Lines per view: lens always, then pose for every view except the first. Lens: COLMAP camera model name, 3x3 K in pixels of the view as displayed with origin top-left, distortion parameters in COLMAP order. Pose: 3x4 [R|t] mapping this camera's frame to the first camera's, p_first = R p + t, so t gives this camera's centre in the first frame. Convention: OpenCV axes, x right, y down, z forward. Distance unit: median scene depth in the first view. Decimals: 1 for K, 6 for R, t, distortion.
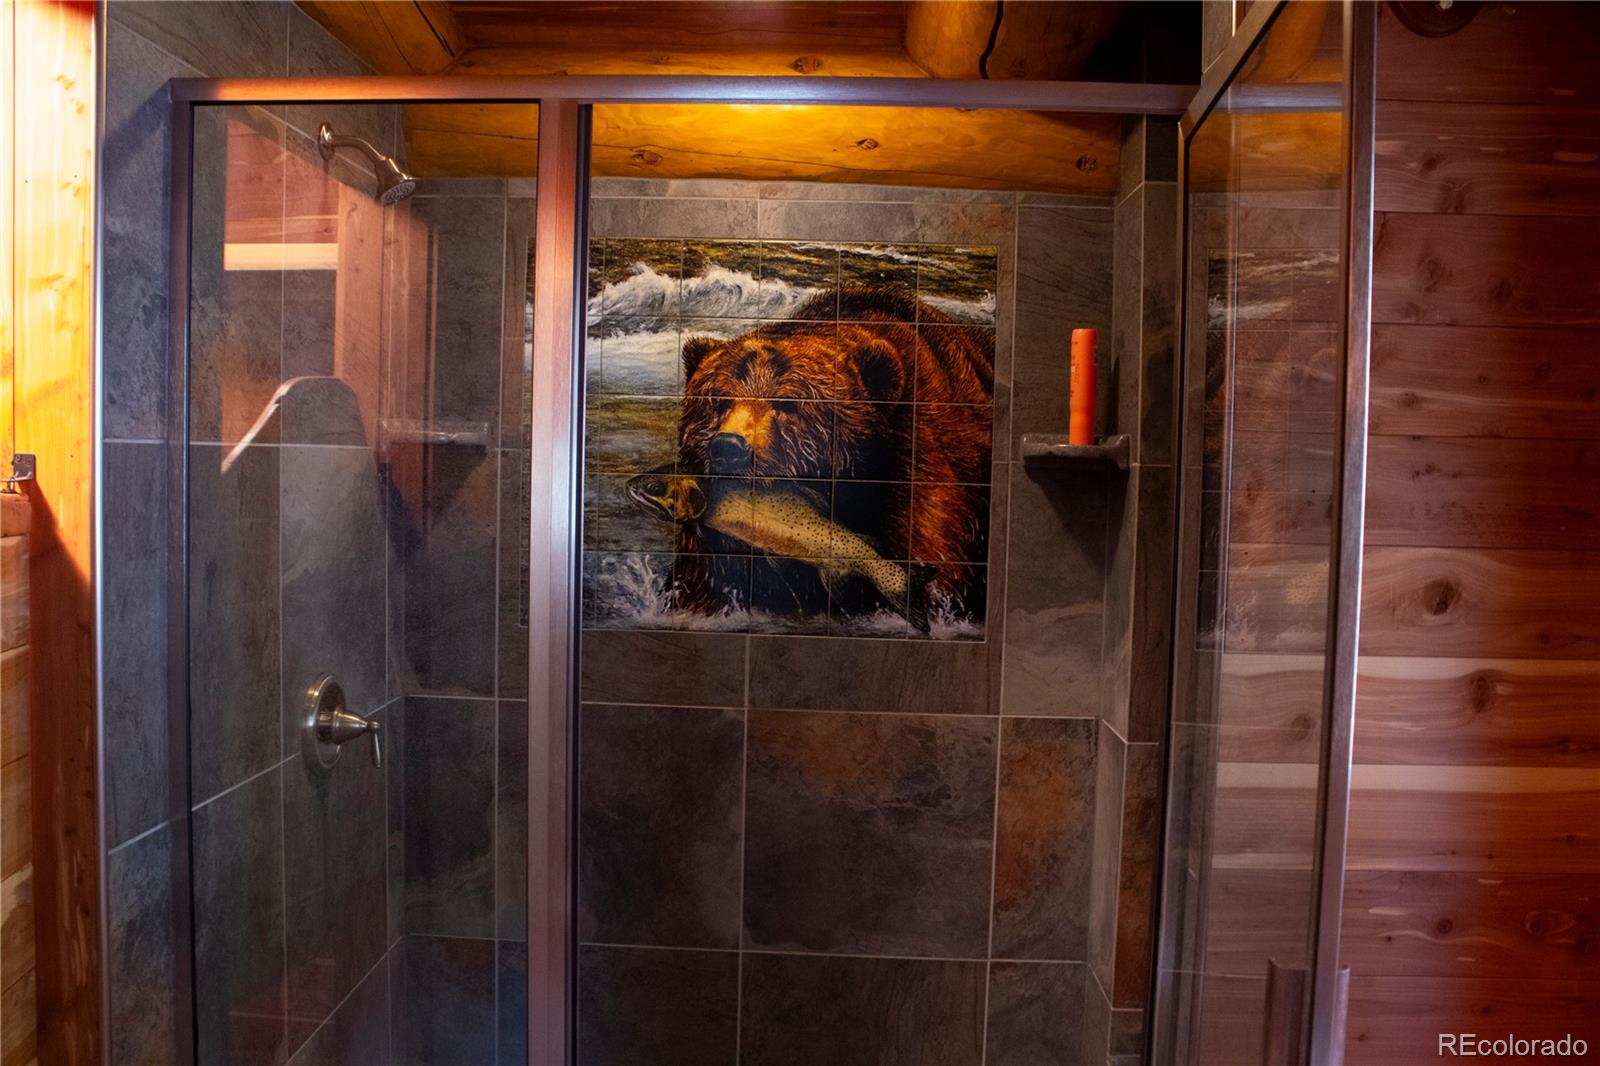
lens RADIAL K [[1325.2, 0, 787.8], [0, 1325.2, 532.1], [0, 0, 1]] dist [-0.168034, 0.152132]
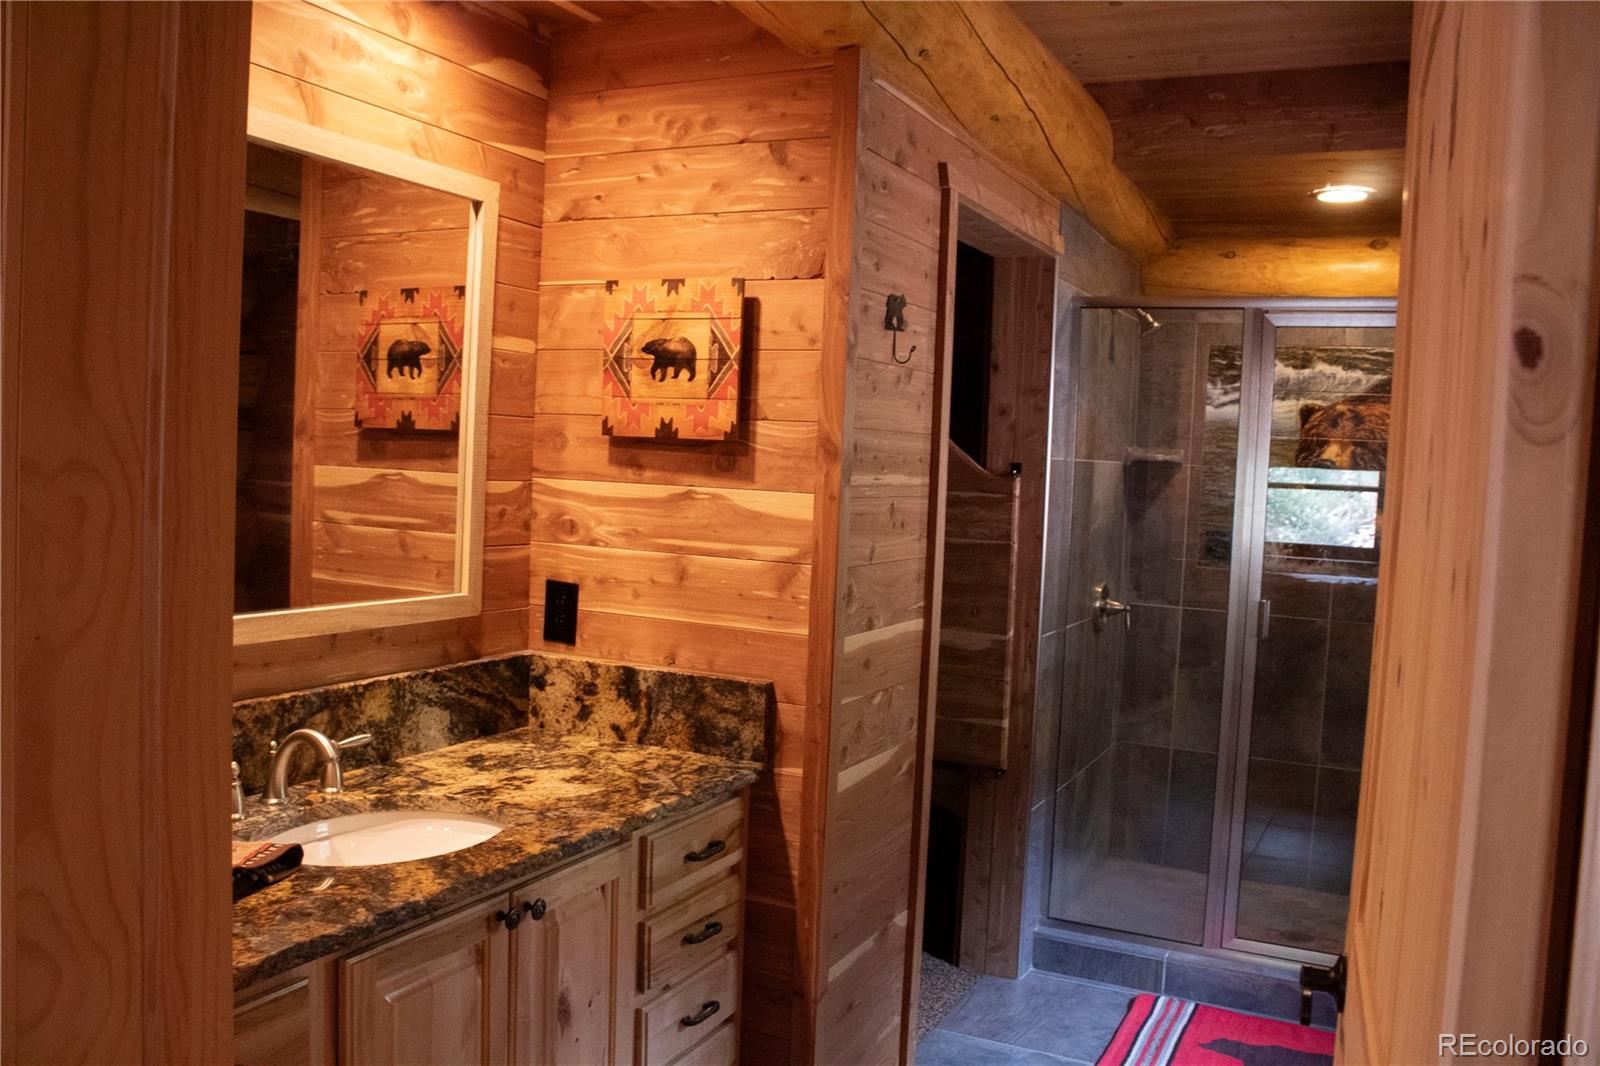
lens RADIAL K [[1325.2, 0, 786.3], [0, 1325.2, 519.5], [0, 0, 1]] dist [-0.168034, 0.152132]
pose [[0.907331, 0.035919, -0.418881, 0.026003], [-0.042019, 0.999102, -0.005345, 0.042047], [0.418313, 0.022451, 0.908026, -0.820206]]
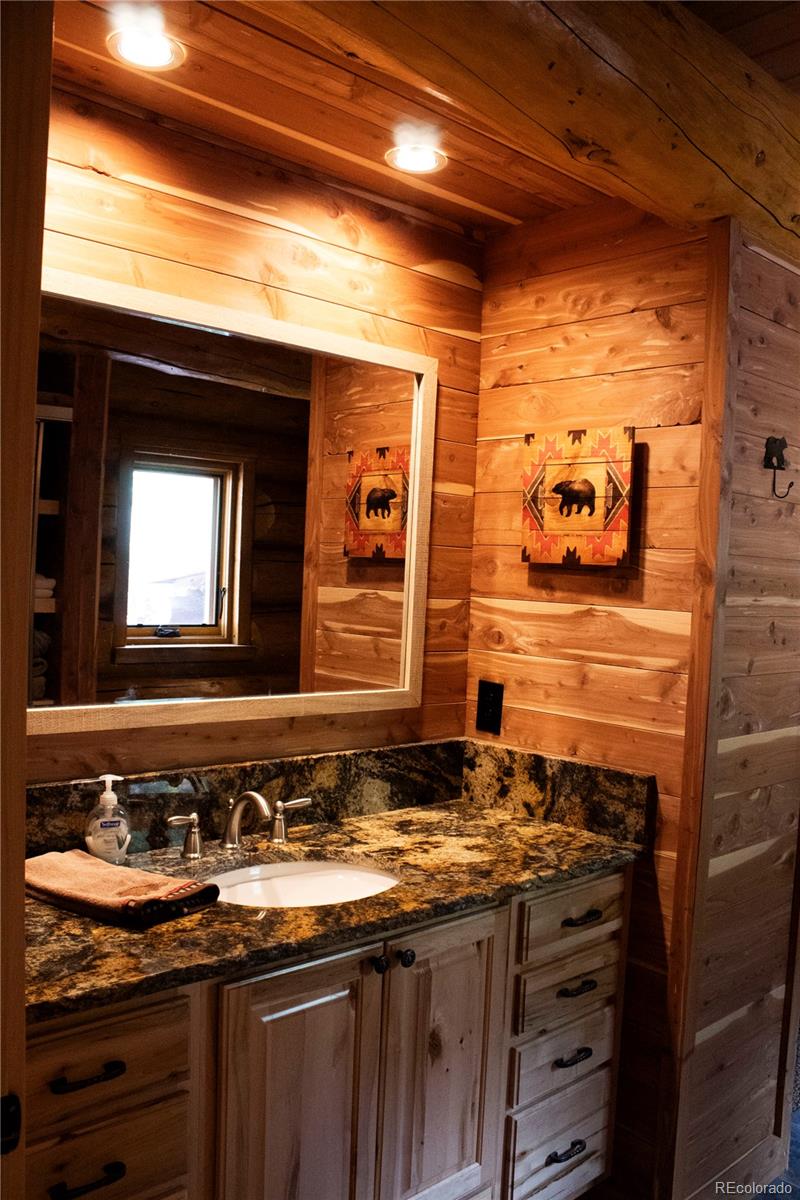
lens RADIAL K [[993.9, 0, 399.4], [0, 993.9, 609.3], [0, 0, 1]] dist [-0.168034, 0.152132]
pose [[0.694379, 0.035024, -0.718757, 0.061652], [-0.061903, 0.998020, -0.011171, 0.038198], [0.716942, 0.052250, 0.695172, -0.642991]]
